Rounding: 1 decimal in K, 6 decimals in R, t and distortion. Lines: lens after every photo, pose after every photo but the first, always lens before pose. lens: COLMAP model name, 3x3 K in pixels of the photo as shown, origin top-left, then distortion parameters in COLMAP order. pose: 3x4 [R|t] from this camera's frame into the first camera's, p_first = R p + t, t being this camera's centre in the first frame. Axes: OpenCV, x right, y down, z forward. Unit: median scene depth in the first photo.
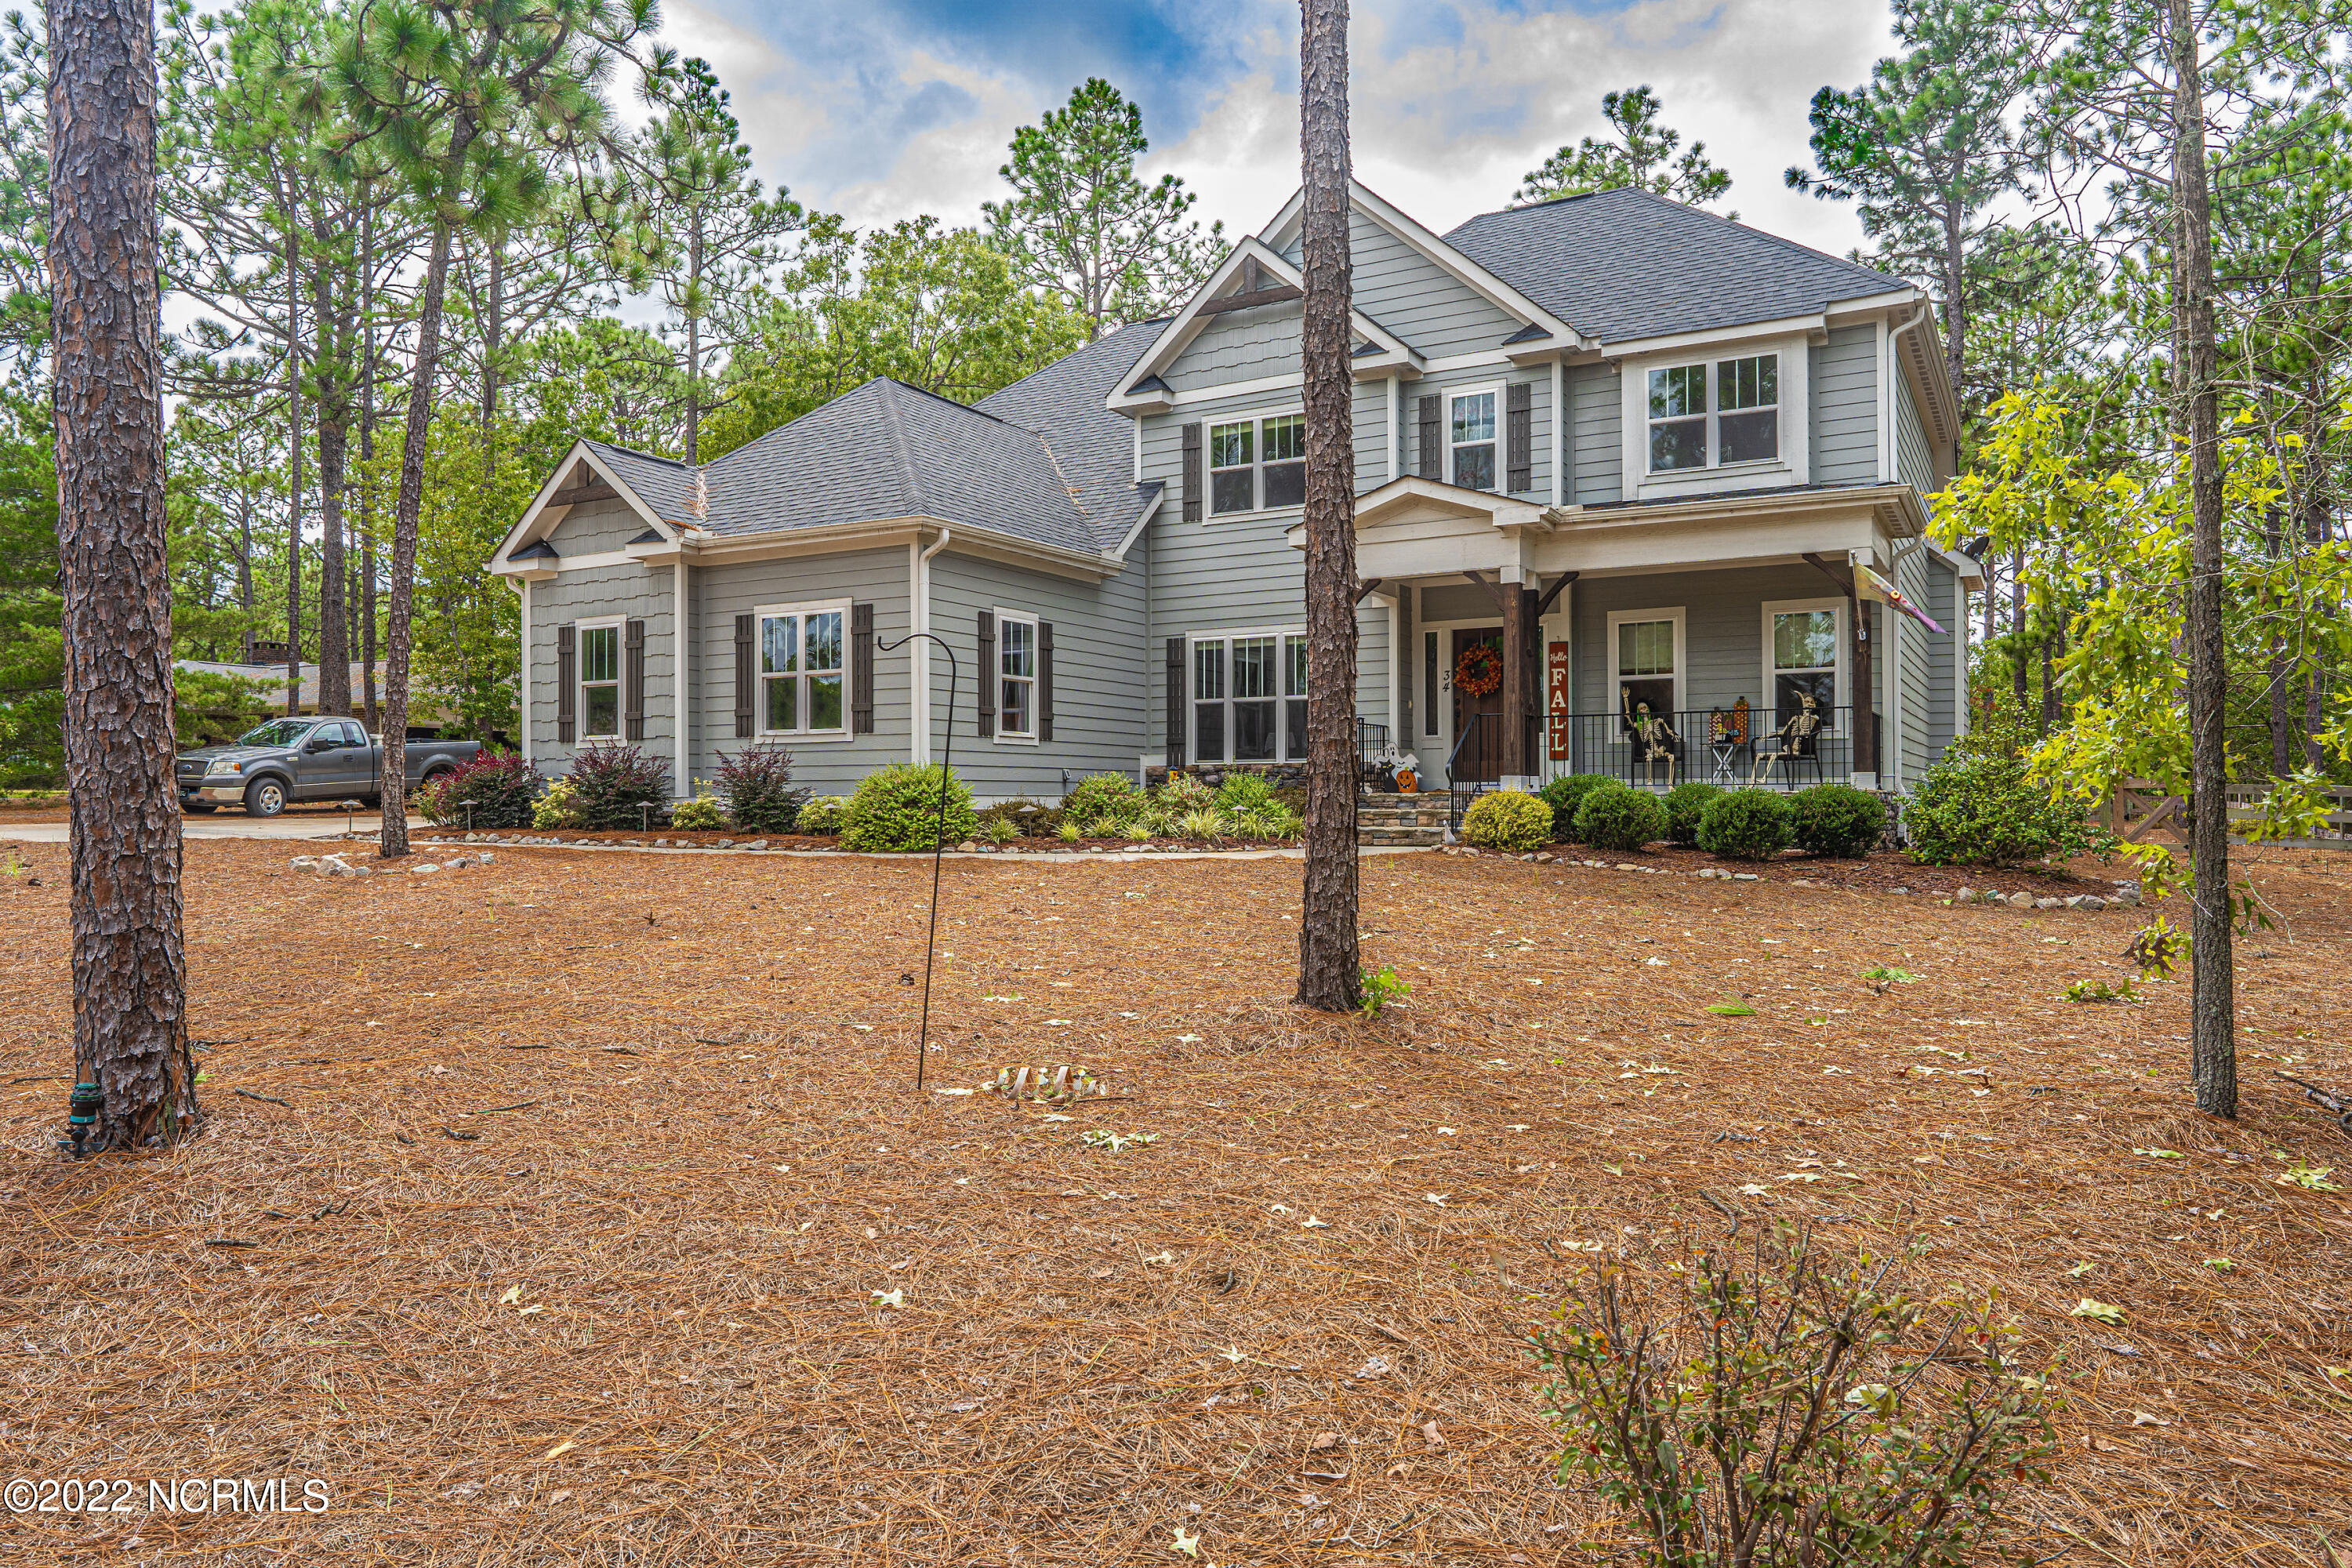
lens RADIAL K [[1557.8, 0, 1139.9], [0, 1557.8, 788.3], [0, 0, 1]] dist [-0.000853, -0.000983]
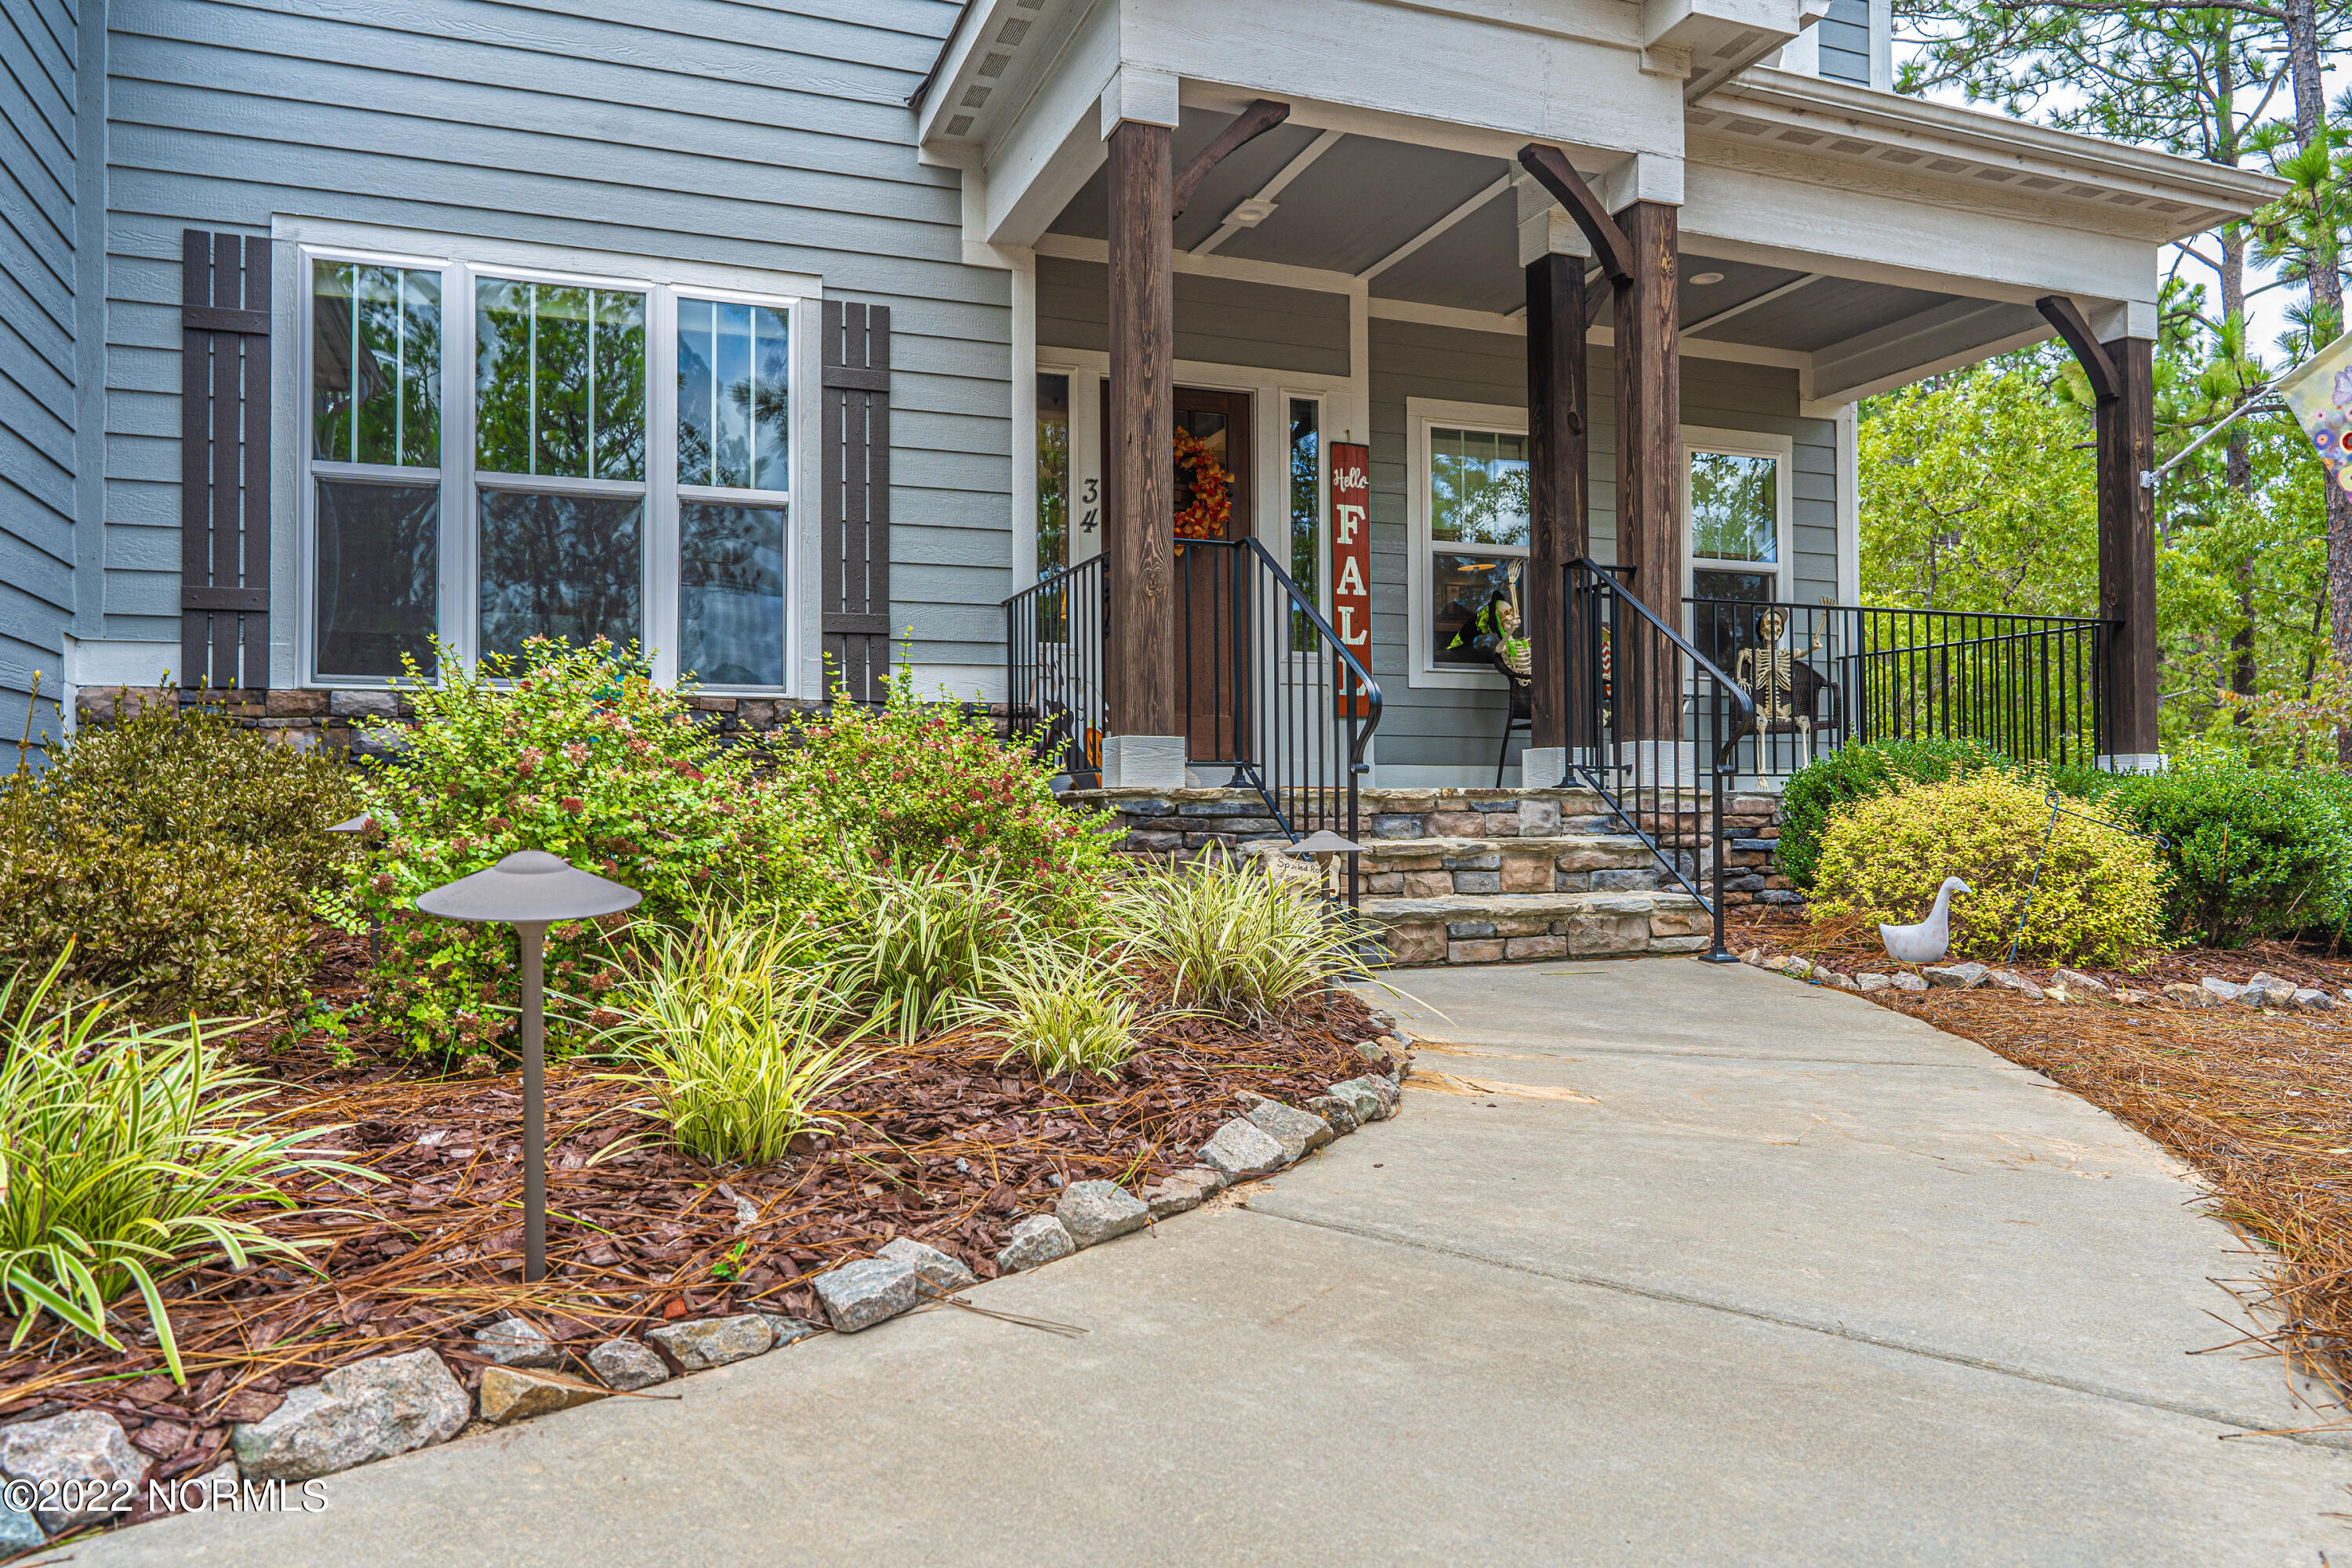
lens RADIAL K [[1601.1, 0, 1153.5], [0, 1601.1, 782.8], [0, 0, 1]] dist [0.009631, 0.000414]
pose [[0.627272, 0.016403, 0.778628, -0.106459], [-0.003984, 0.999833, -0.017853, 0.007449], [-0.778790, 0.008097, 0.627232, 0.765598]]
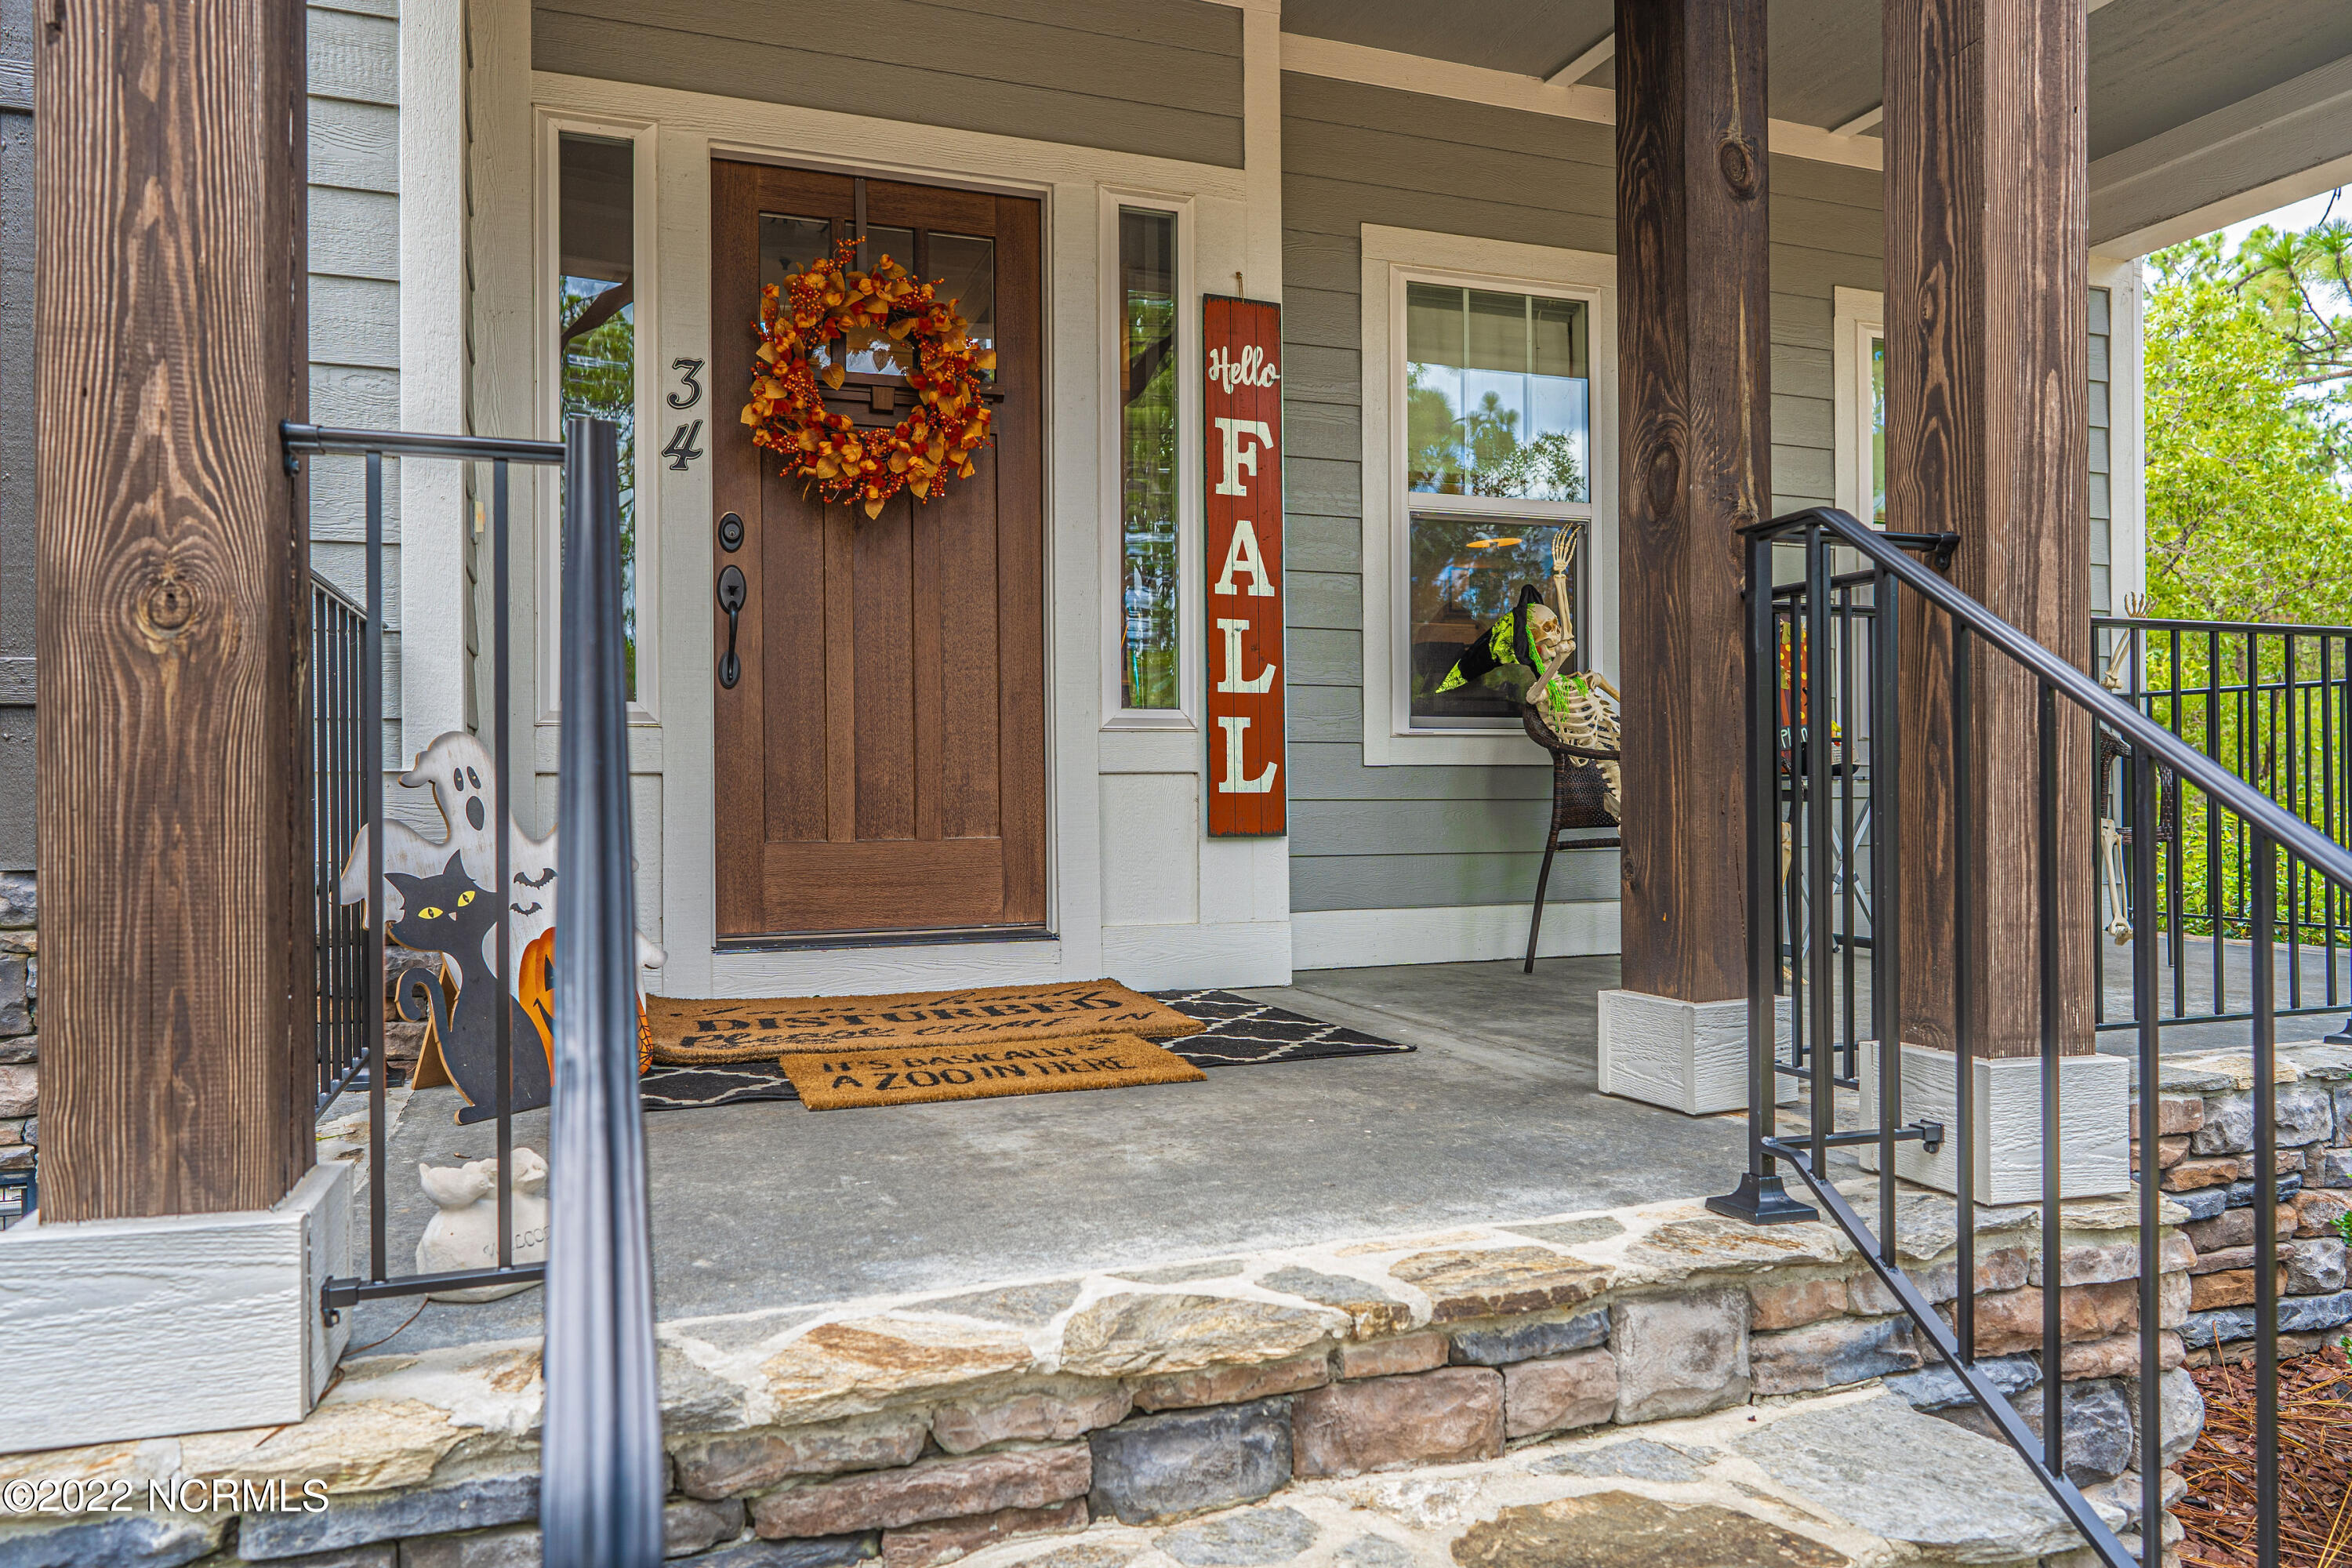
lens RADIAL K [[1601.1, 0, 1153.5], [0, 1601.1, 782.8], [0, 0, 1]] dist [0.009631, 0.000414]
pose [[0.637295, 0.004985, 0.770604, 0.087371], [-0.003995, 0.999987, -0.003165, -0.025090], [-0.770609, -0.001062, 0.637307, 0.864965]]
